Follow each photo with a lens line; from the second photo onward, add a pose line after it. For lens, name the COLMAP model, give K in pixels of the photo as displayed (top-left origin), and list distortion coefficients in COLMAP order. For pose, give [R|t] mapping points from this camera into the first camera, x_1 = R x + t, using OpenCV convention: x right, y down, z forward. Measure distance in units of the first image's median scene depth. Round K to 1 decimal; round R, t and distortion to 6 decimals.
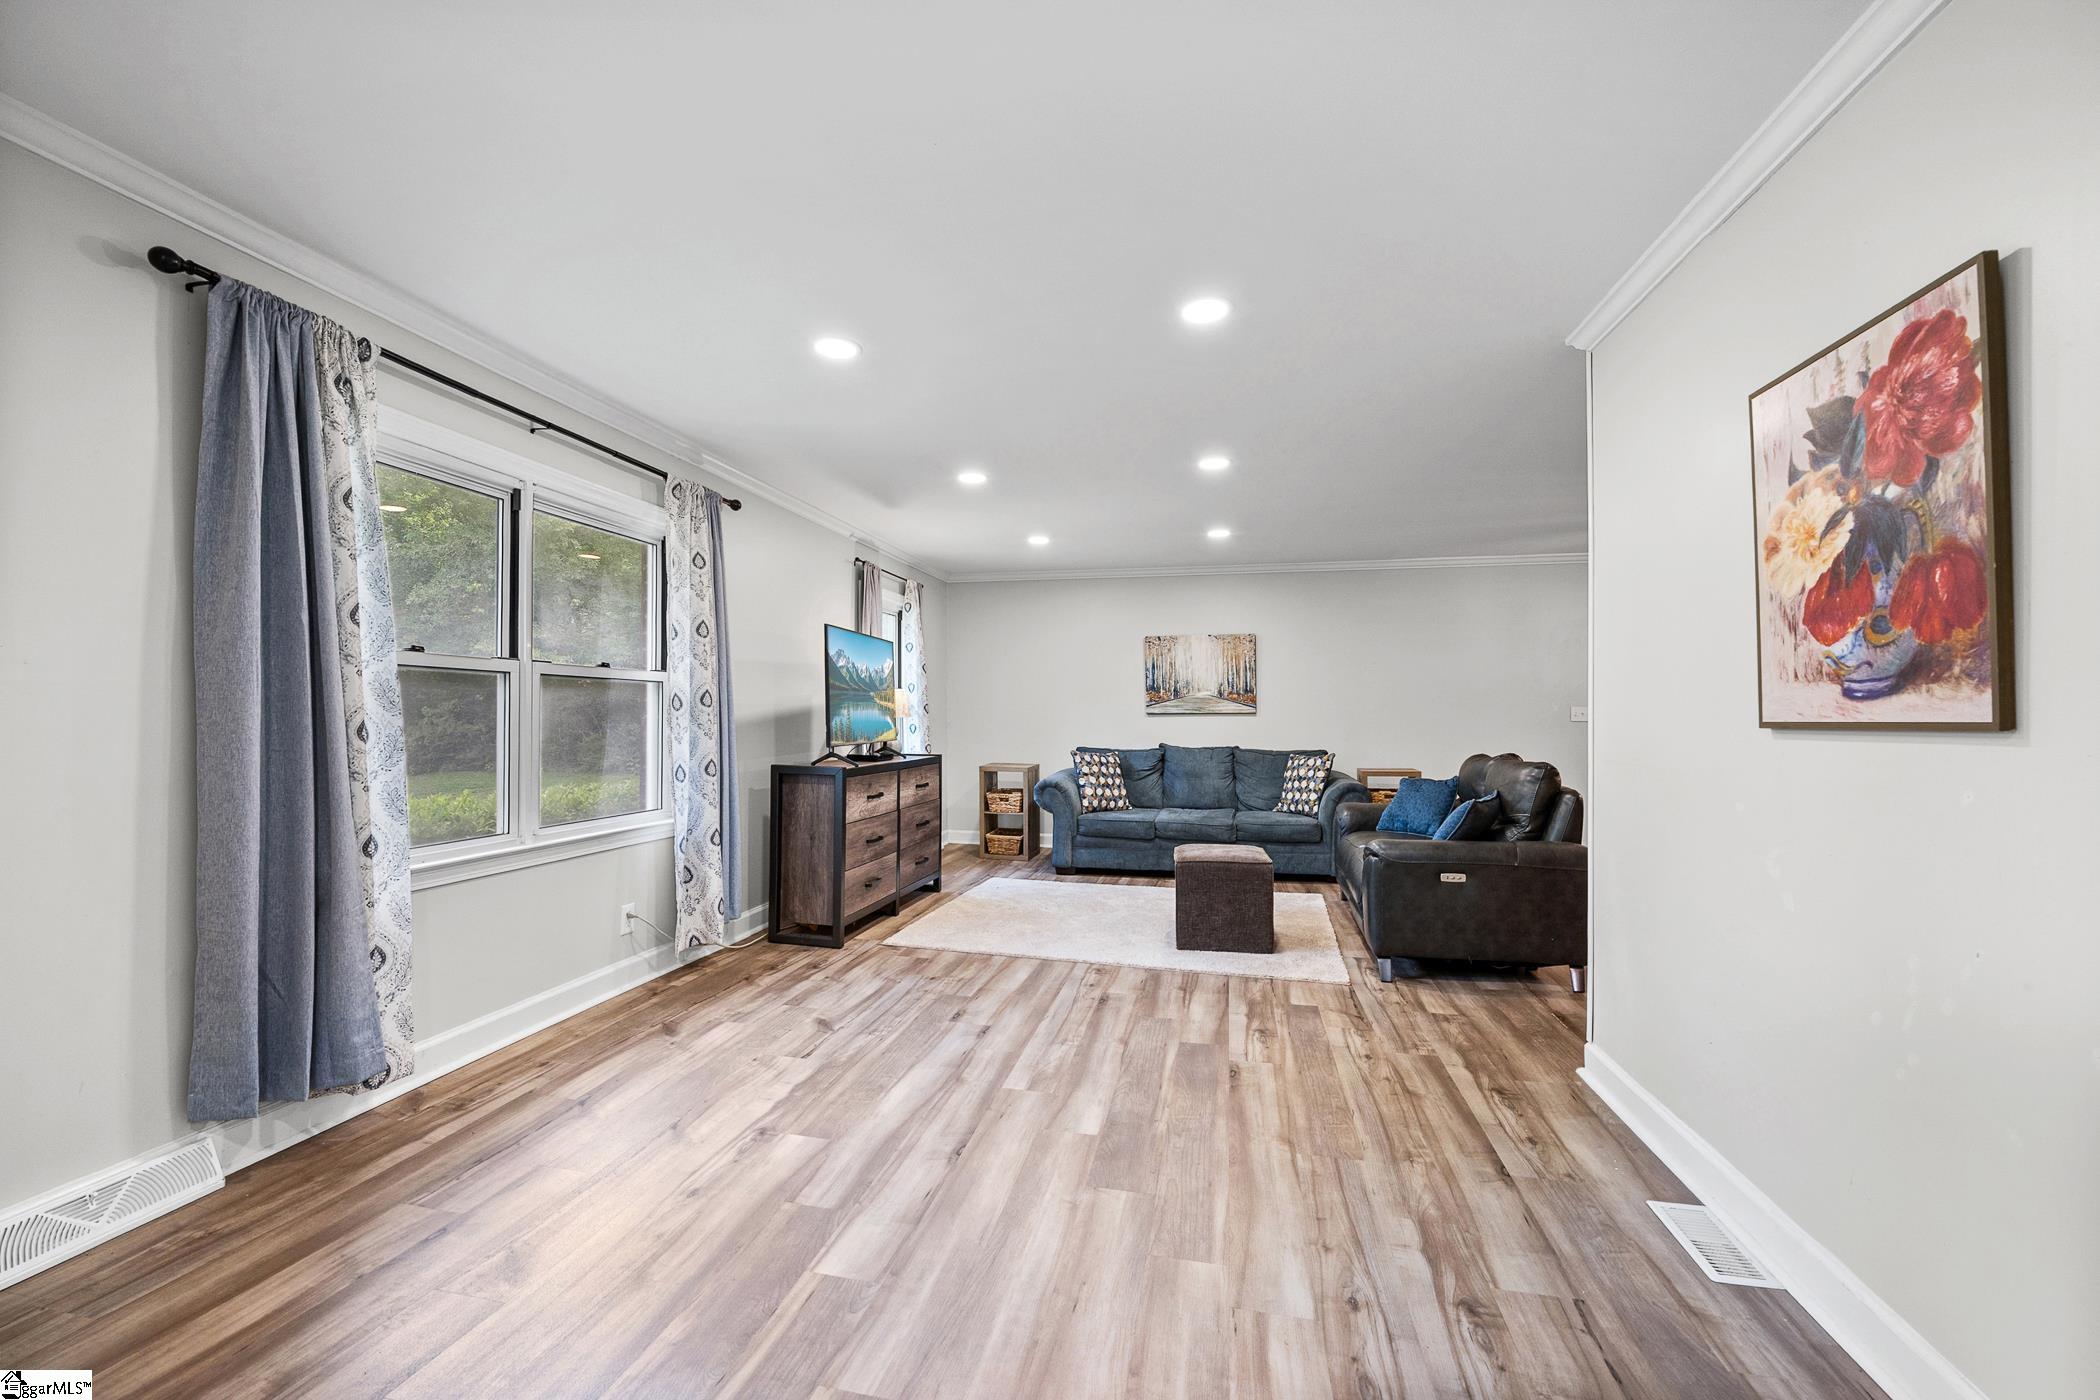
lens RADIAL K [[838.6, 0, 1051.7], [0, 838.6, 704.9], [0, 0, 1]] dist [-0.000801, -0.000665]
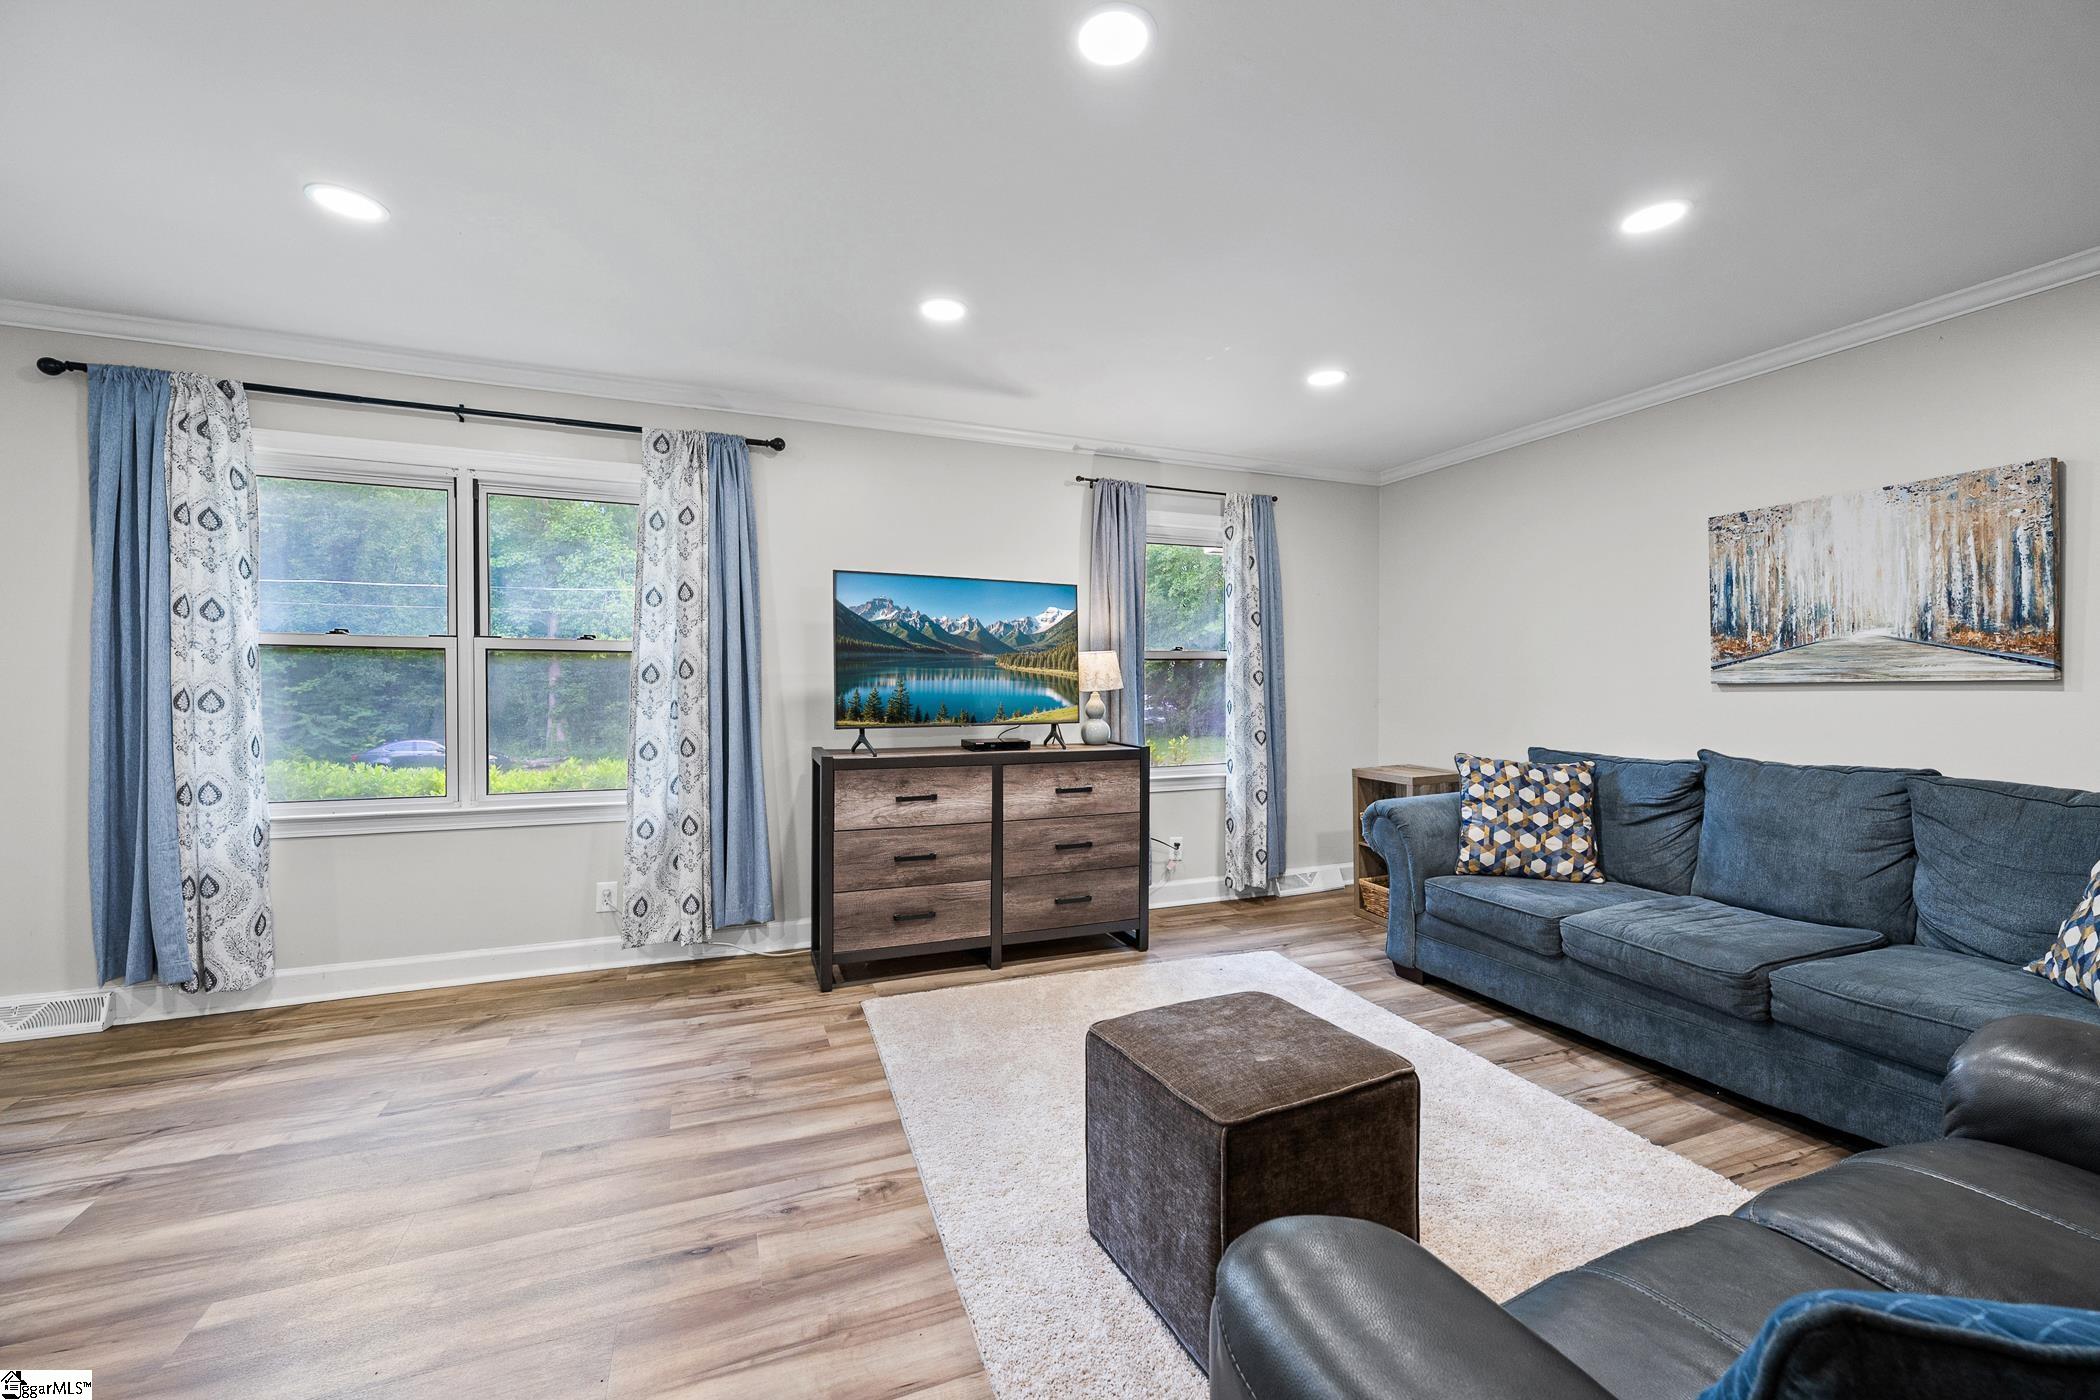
lens RADIAL K [[838.6, 0, 1043.3], [0, 838.6, 692.1], [0, 0, 1]] dist [-0.000801, -0.000665]
pose [[0.560796, 0.004203, -0.827943, 0.706564], [0.010312, 0.999874, 0.012060, 0.013310], [0.827890, -0.015301, 0.560682, 1.061623]]
